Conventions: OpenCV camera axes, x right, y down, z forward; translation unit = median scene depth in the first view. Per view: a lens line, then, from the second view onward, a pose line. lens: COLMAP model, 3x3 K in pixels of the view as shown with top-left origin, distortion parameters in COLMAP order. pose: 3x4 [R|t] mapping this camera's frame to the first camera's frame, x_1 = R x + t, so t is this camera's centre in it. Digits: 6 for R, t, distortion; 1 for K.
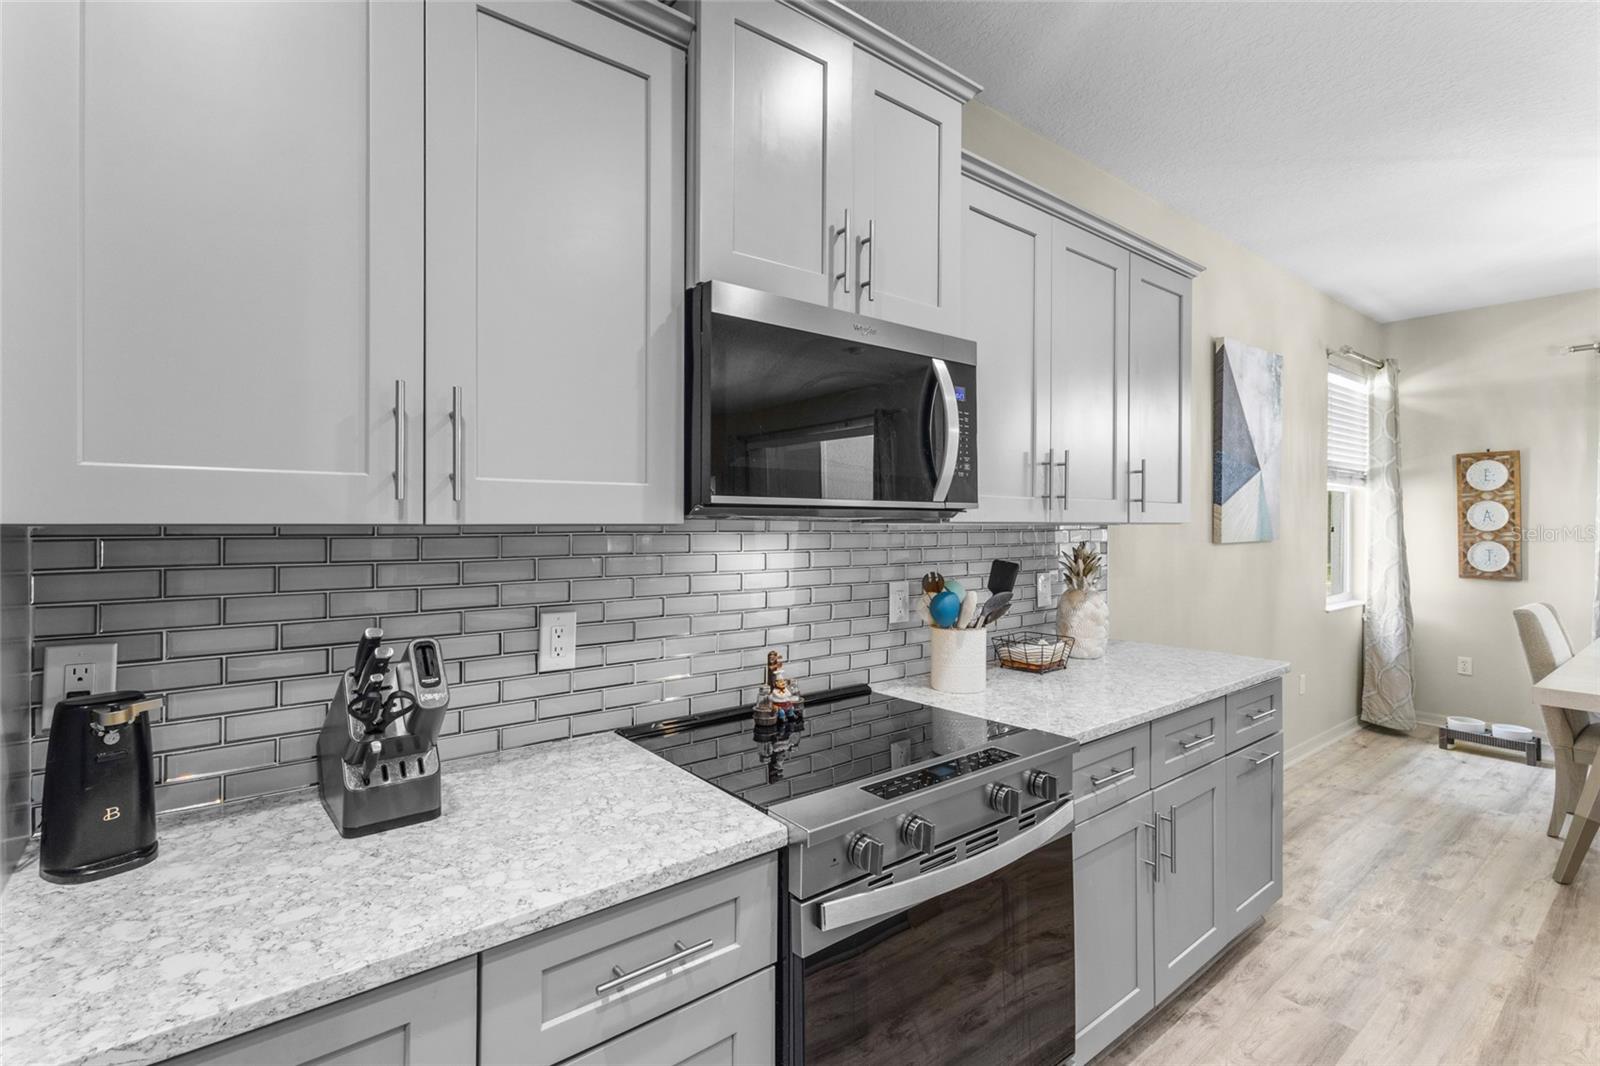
lens RADIAL K [[741.1, 0, 789.9], [0, 741.1, 527.2], [0, 0, 1]] dist [0.003136, 0.000455]
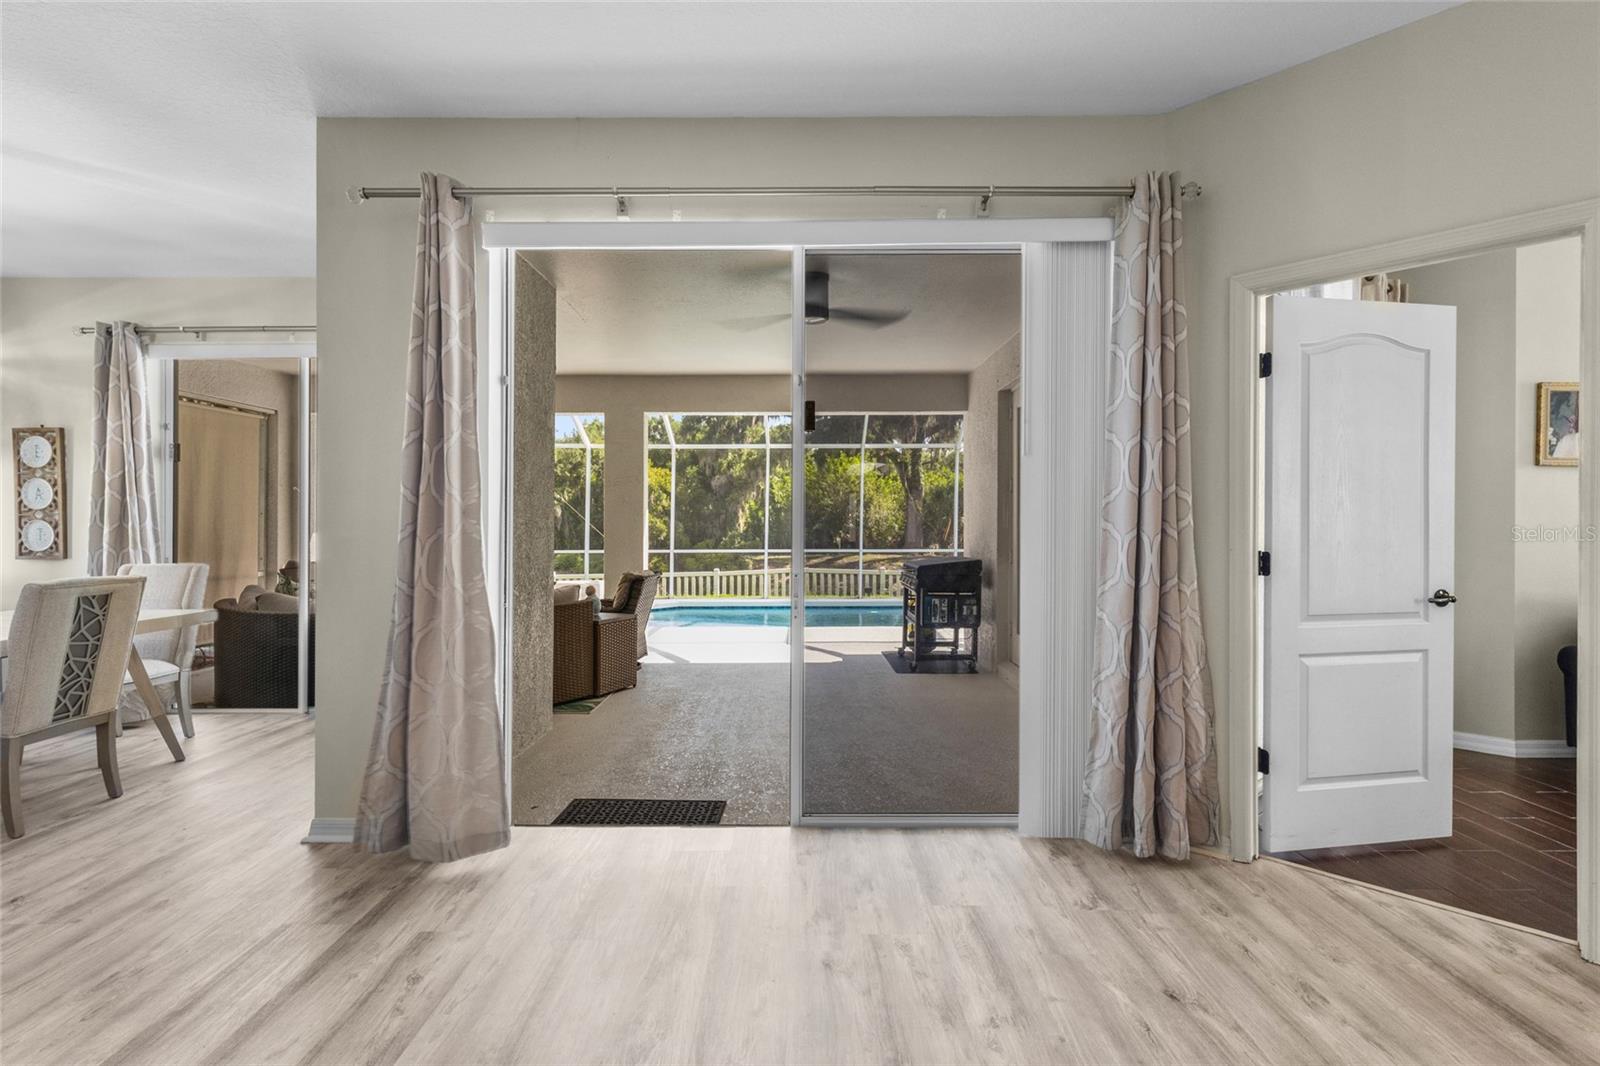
lens RADIAL K [[779.1, 0, 801.7], [0, 779.1, 517.0], [0, 0, 1]] dist [-0.070654, 0.000099]
pose [[0.630383, 0.008389, 0.776239, 0.955758], [-0.004832, 0.999965, -0.006883, 0.019098], [-0.776269, 0.000588, 0.630401, -0.407057]]
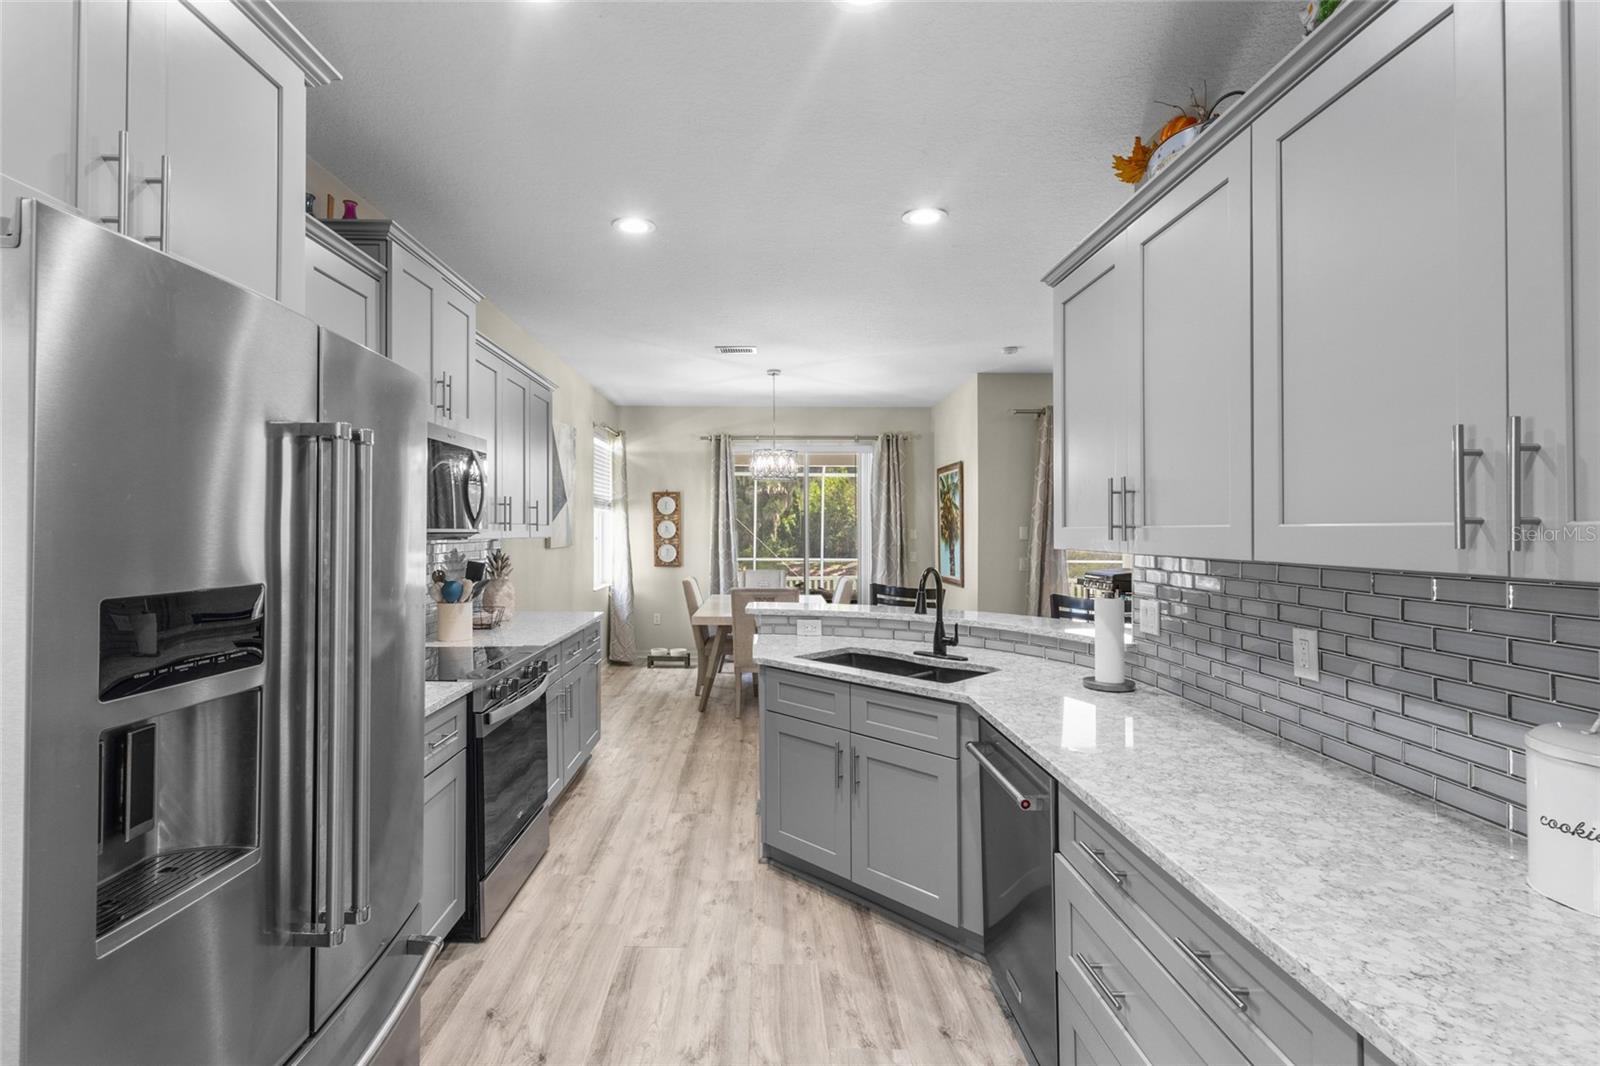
lens RADIAL K [[741.1, 0, 789.9], [0, 741.1, 527.2], [0, 0, 1]] dist [0.003136, 0.000455]
pose [[0.589299, 0.003950, 0.807905, -0.301340], [0.002871, 0.999971, -0.006983, -0.008580], [-0.807910, 0.006435, 0.589271, -0.257646]]
